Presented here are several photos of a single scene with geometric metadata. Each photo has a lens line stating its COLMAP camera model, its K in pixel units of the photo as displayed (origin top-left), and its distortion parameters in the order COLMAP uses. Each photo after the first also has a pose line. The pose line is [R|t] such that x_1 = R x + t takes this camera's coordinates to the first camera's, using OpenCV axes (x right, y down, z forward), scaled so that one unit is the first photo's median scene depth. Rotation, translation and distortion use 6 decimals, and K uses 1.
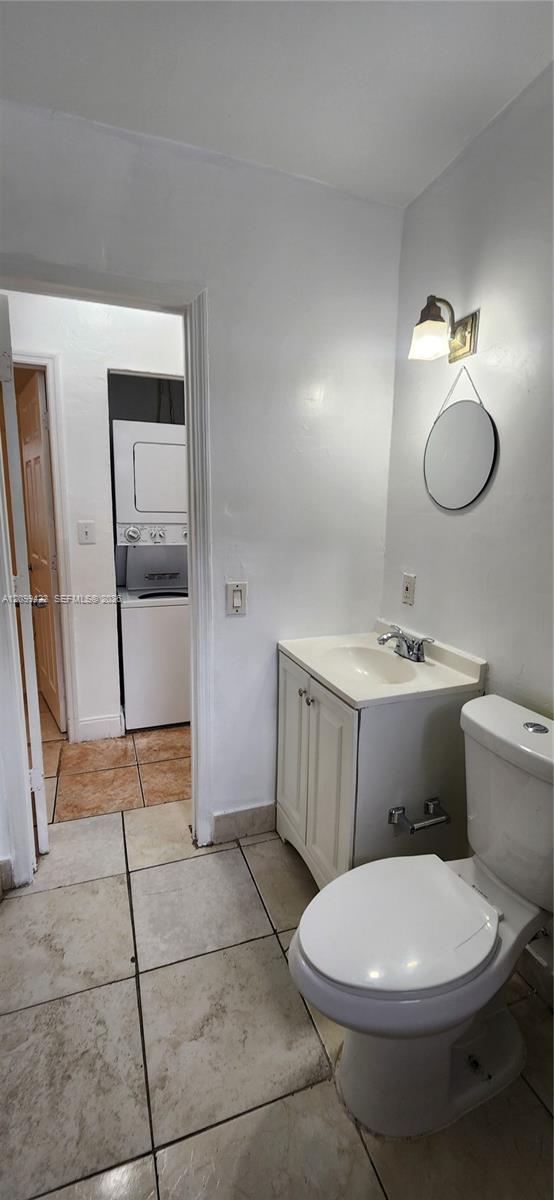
lens RADIAL K [[491.9, 0, 276.4], [0, 491.9, 599.9], [0, 0, 1]] dist [0.003420, -0.002569]
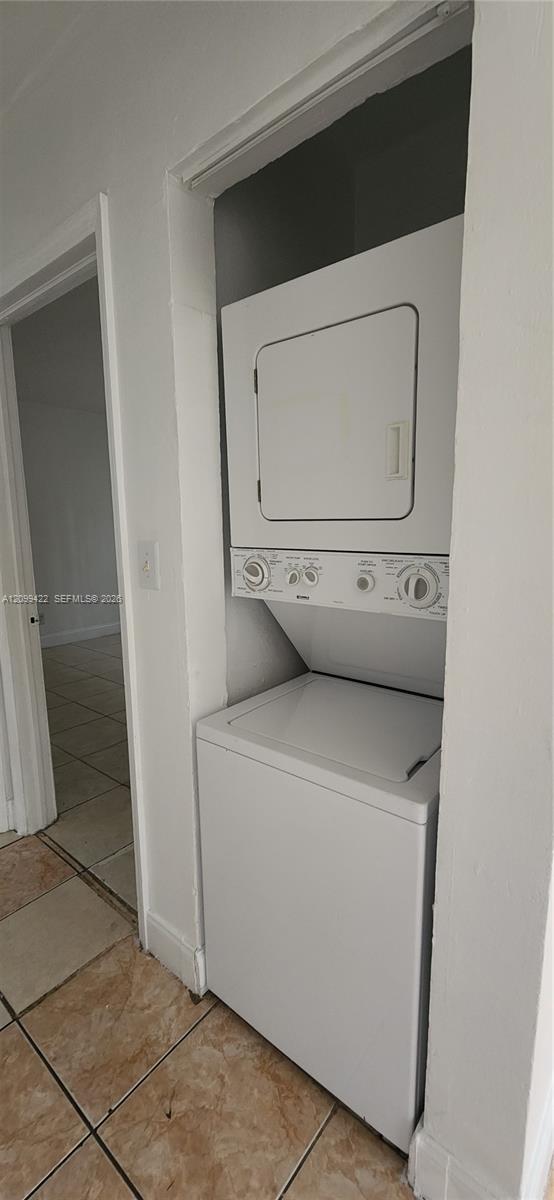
lens RADIAL K [[491.9, 0, 274.6], [0, 491.9, 601.5], [0, 0, 1]] dist [0.003420, -0.002569]
pose [[0.493107, 0.121072, -0.861503, 0.090069], [-0.132241, 0.989193, 0.063325, -0.143449], [0.859859, 0.082700, 0.503788, 0.831232]]
